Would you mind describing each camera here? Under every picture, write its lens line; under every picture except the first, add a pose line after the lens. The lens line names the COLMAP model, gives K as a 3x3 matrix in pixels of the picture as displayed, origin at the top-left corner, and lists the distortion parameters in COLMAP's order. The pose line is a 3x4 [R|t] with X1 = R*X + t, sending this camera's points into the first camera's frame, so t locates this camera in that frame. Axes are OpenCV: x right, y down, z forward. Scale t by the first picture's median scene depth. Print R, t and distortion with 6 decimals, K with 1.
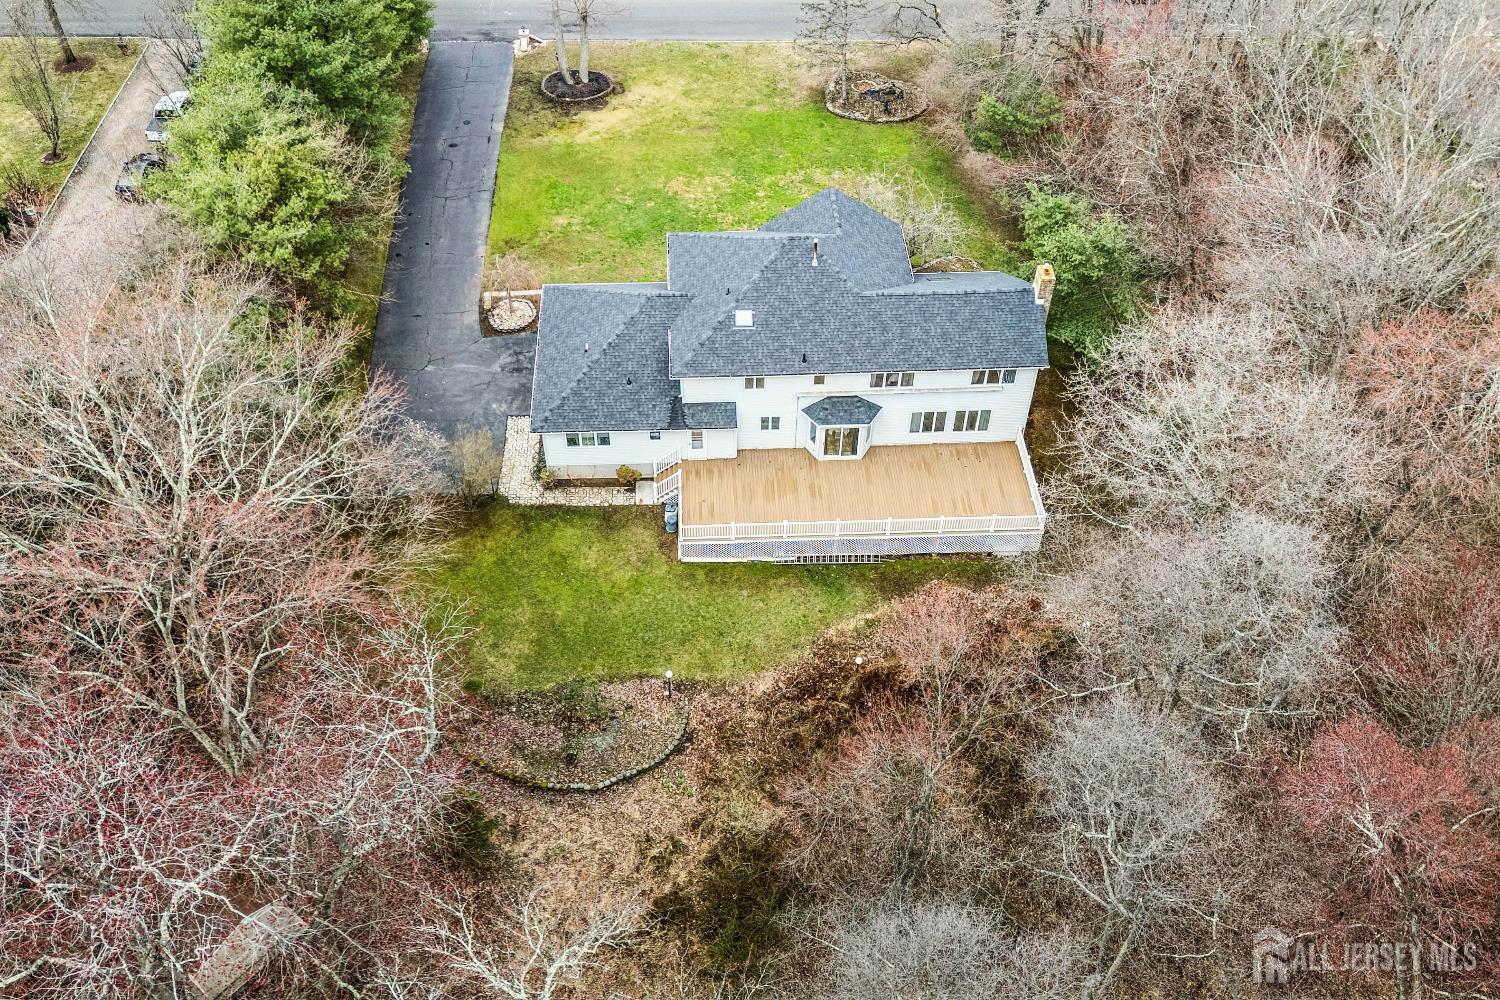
lens RADIAL K [[1304.4, 0, 771.4], [0, 1304.4, 524.1], [0, 0, 1]] dist [0.080226, -0.093722]
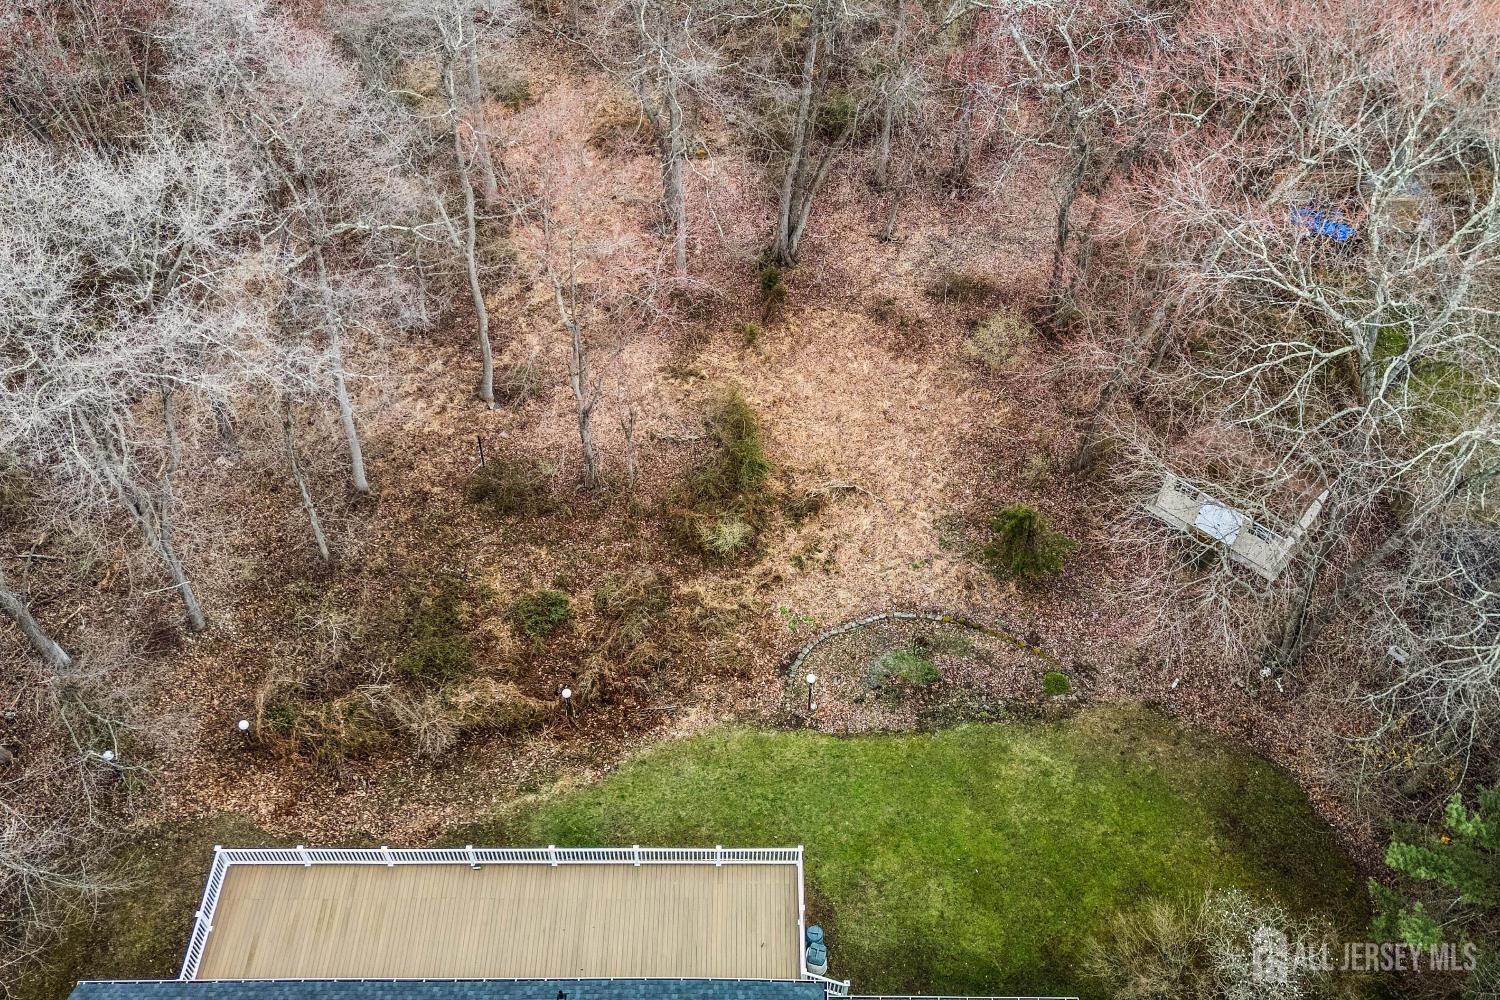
lens RADIAL K [[1304.4, 0, 769.2], [0, 1304.4, 479.6], [0, 0, 1]] dist [0.080226, -0.093722]
pose [[-0.997969, -0.063453, 0.005702, -0.043887], [0.010428, -0.074403, 0.997174, -0.585222], [-0.062850, 0.995207, 0.074914, 0.719520]]
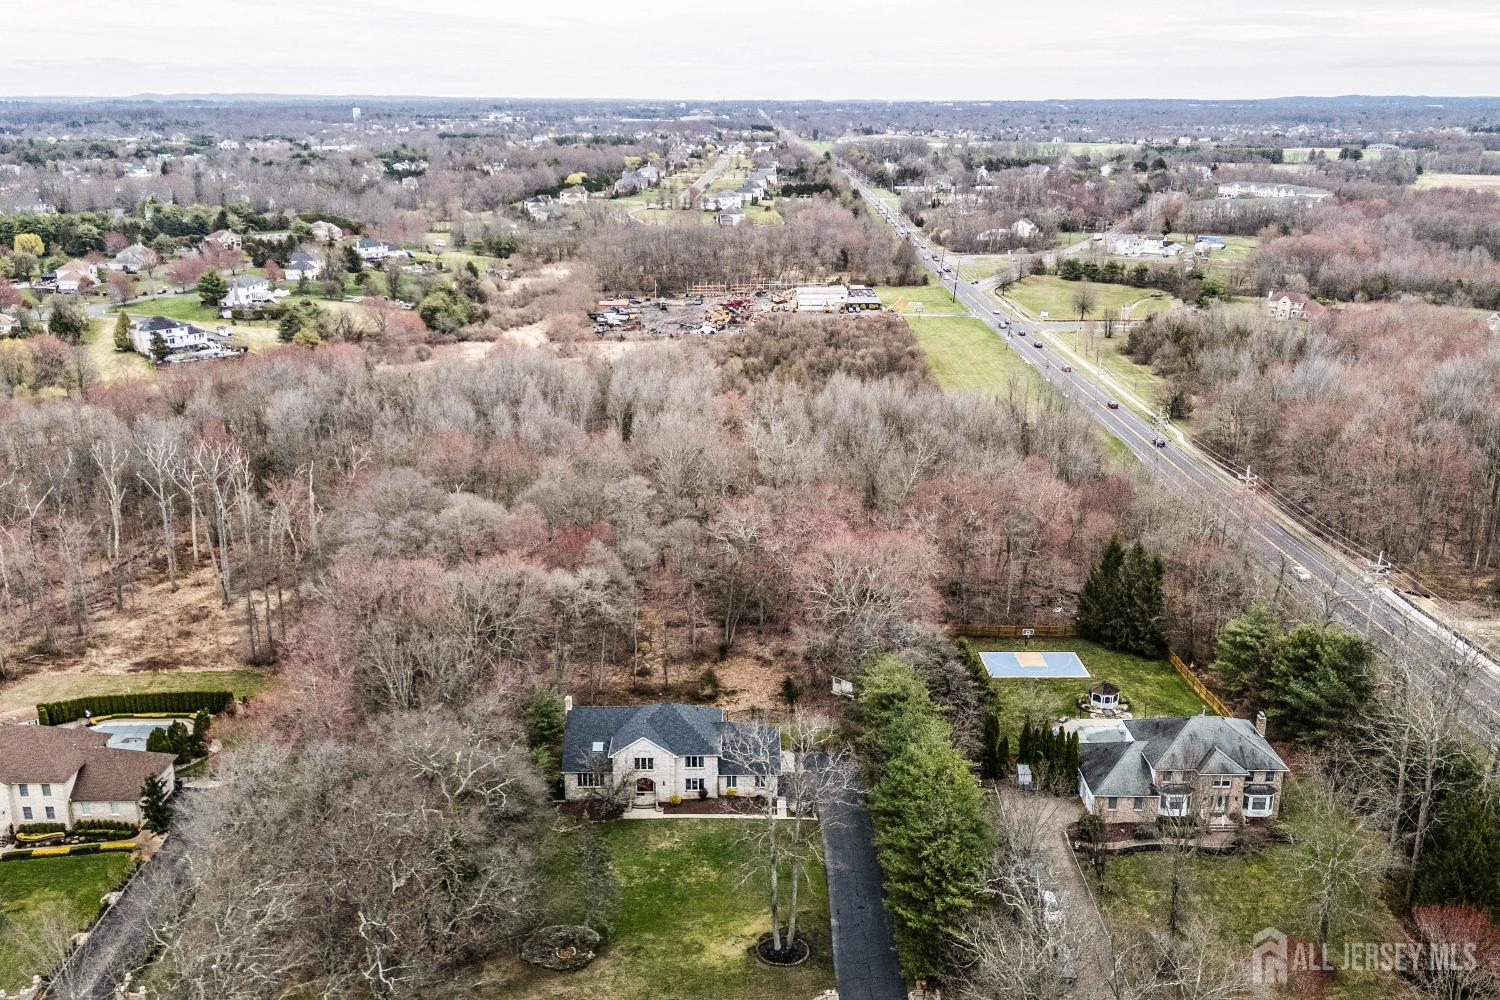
lens RADIAL K [[1304.4, 0, 751.1], [0, 1304.4, 511.5], [0, 0, 1]] dist [0.080226, -0.093722]
pose [[-0.998154, -0.031176, 0.052126, -0.240887], [0.032908, 0.443737, 0.895553, -2.424999], [-0.051050, 0.895615, -0.441892, 1.677674]]
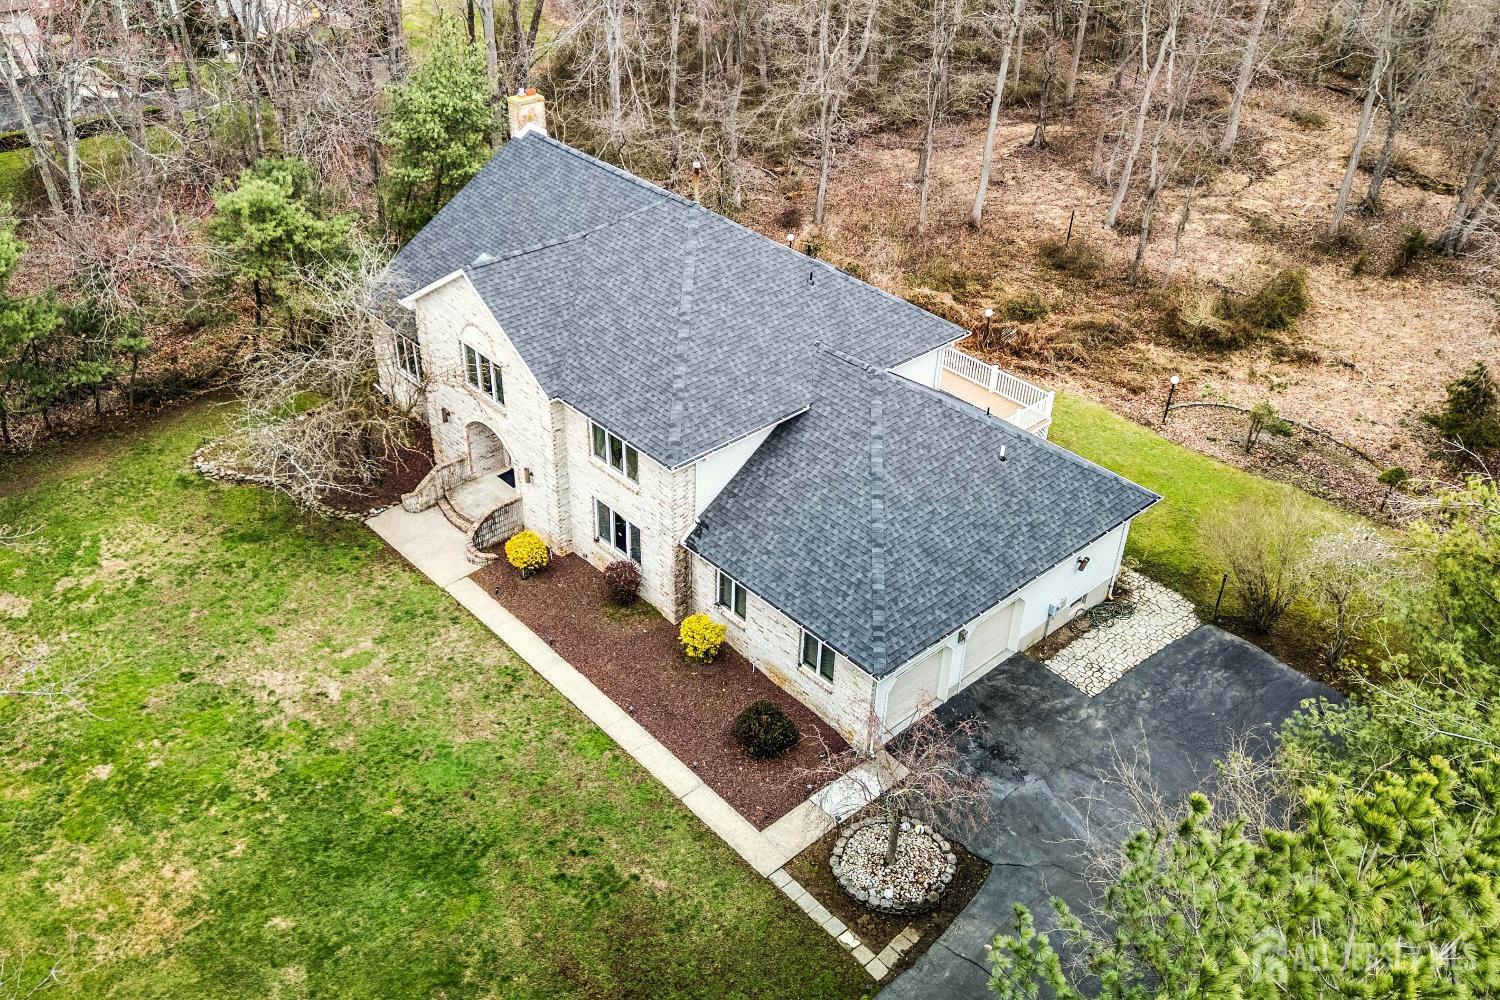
lens RADIAL K [[1304.4, 0, 748.8], [0, 1304.4, 497.9], [0, 0, 1]] dist [0.080226, -0.093722]
pose [[-0.632061, -0.465832, 0.619273, -0.417733], [0.535199, 0.315515, 0.783589, -0.609352], [-0.560411, 0.826711, 0.049889, 1.033086]]
